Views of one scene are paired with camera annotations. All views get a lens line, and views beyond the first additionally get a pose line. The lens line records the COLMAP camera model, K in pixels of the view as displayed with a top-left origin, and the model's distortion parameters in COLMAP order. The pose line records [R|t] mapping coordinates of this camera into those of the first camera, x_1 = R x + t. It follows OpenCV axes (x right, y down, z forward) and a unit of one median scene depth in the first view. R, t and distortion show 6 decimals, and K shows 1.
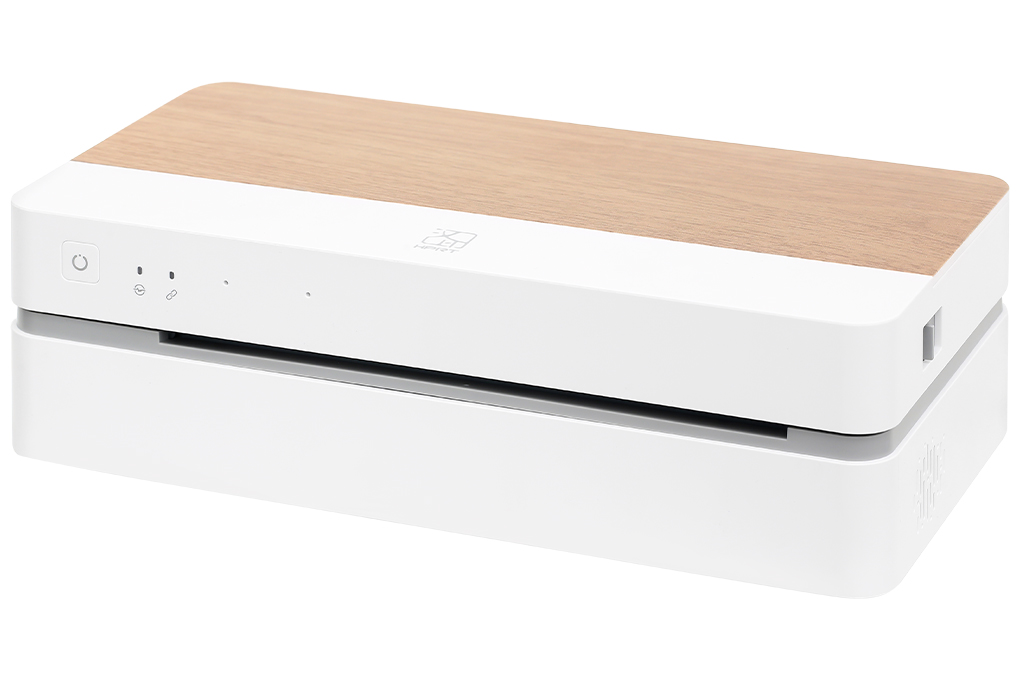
lens RADIAL K [[3121.0, 0, 510.0], [0, 3121.0, 340.0], [0, 0, 1]] dist [0.060667, 0.033620]
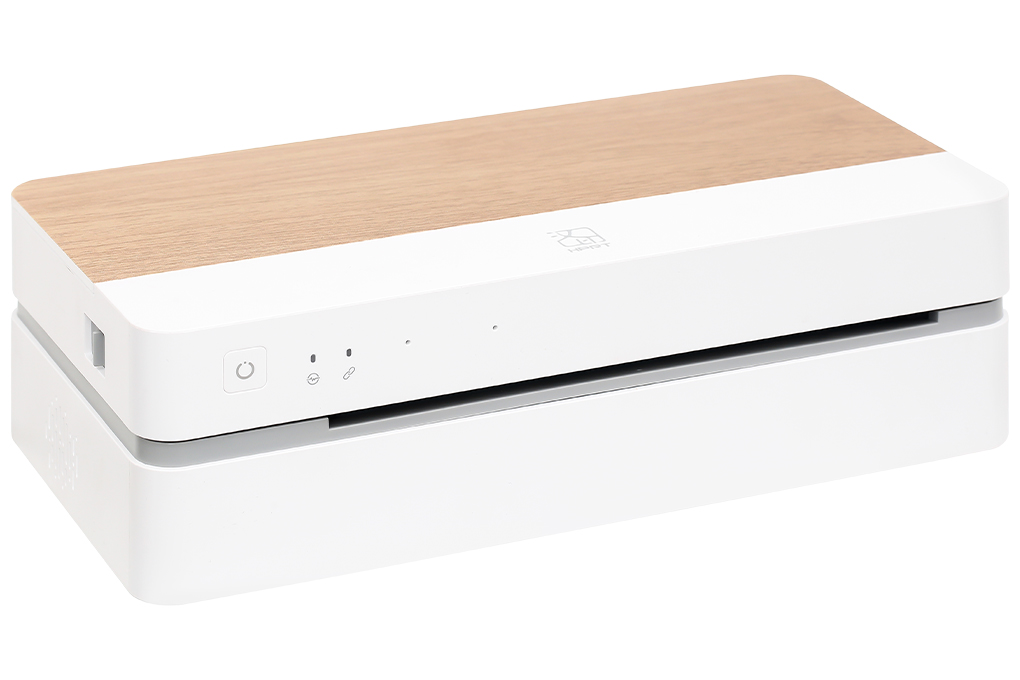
lens RADIAL K [[3121.0, 0, 510.0], [0, 3121.0, 340.0], [0, 0, 1]] dist [0.060667, 0.033620]
pose [[0.742717, -0.276478, 0.609862, -0.622559], [0.272565, 0.956738, 0.101792, -0.103125], [-0.611621, 0.090625, 0.785943, 0.213073]]
